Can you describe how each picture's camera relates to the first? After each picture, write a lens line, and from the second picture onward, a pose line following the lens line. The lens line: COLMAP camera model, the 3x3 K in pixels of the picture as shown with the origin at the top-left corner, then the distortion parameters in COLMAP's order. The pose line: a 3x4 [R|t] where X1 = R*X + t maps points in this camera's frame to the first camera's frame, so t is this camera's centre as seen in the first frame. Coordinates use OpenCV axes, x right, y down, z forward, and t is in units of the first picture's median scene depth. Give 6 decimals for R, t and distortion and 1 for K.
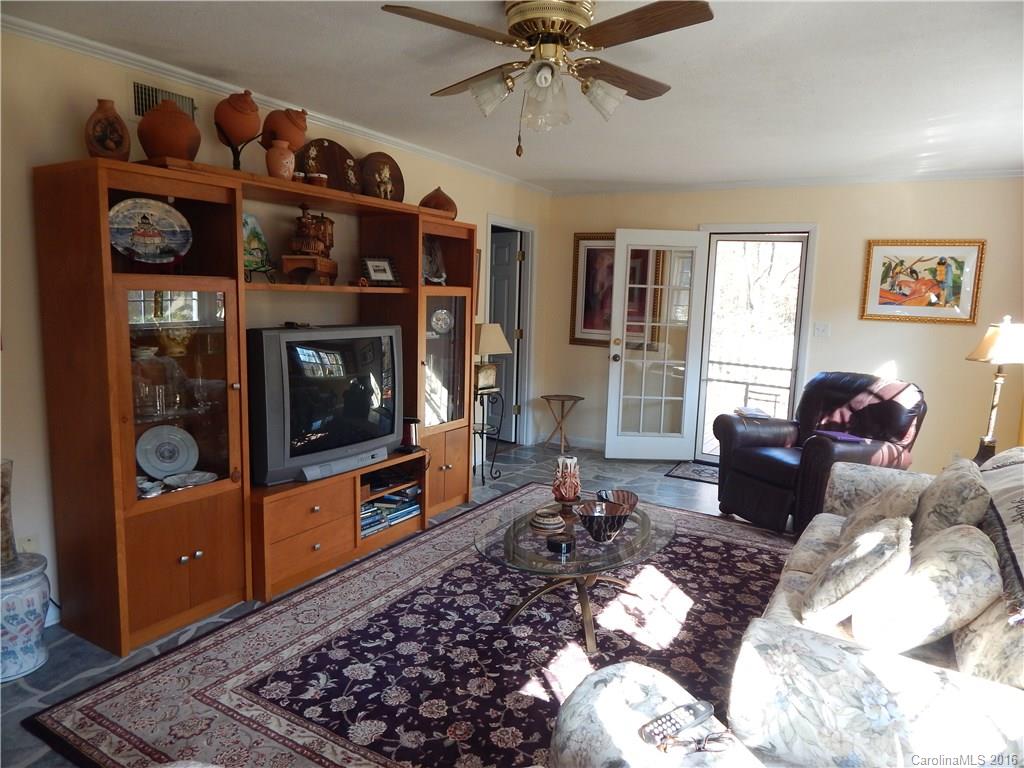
lens RADIAL K [[676.3, 0, 513.5], [0, 676.3, 383.0], [0, 0, 1]] dist [-0.014223, 0.000128]
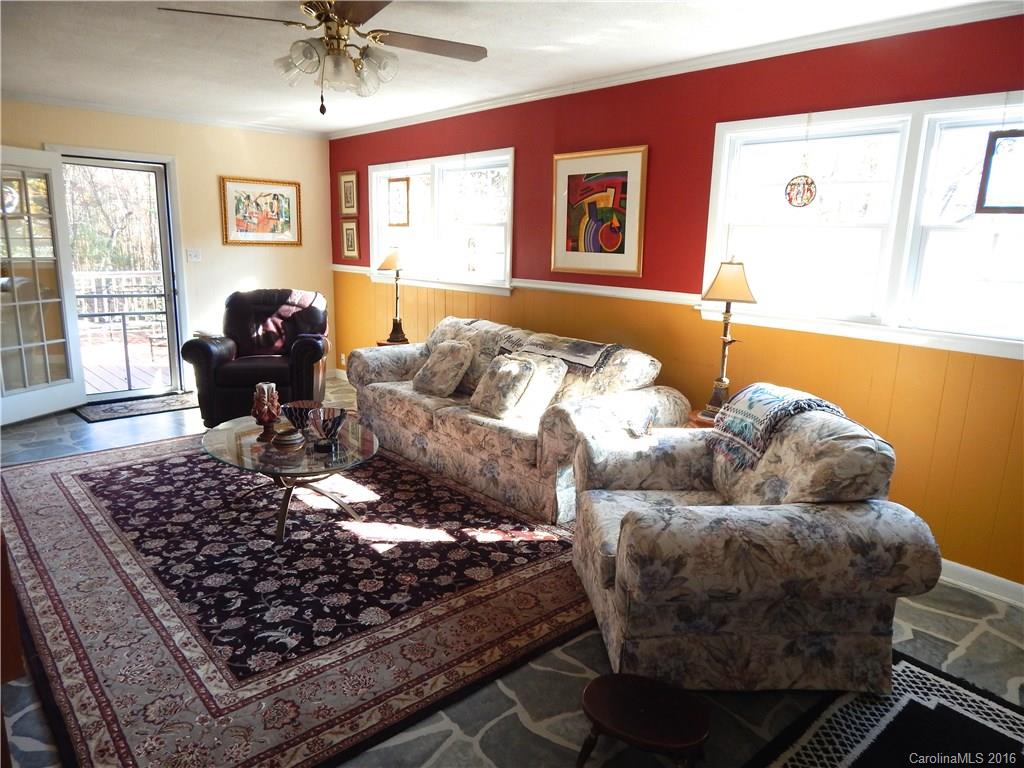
lens RADIAL K [[676.3, 0, 532.5], [0, 676.3, 383.4], [0, 0, 1]] dist [-0.014223, 0.000128]
pose [[0.282492, -0.223617, 0.932842, -0.847295], [0.109439, 0.973614, 0.200249, -0.064212], [-0.953007, 0.045521, 0.299510, 0.265041]]
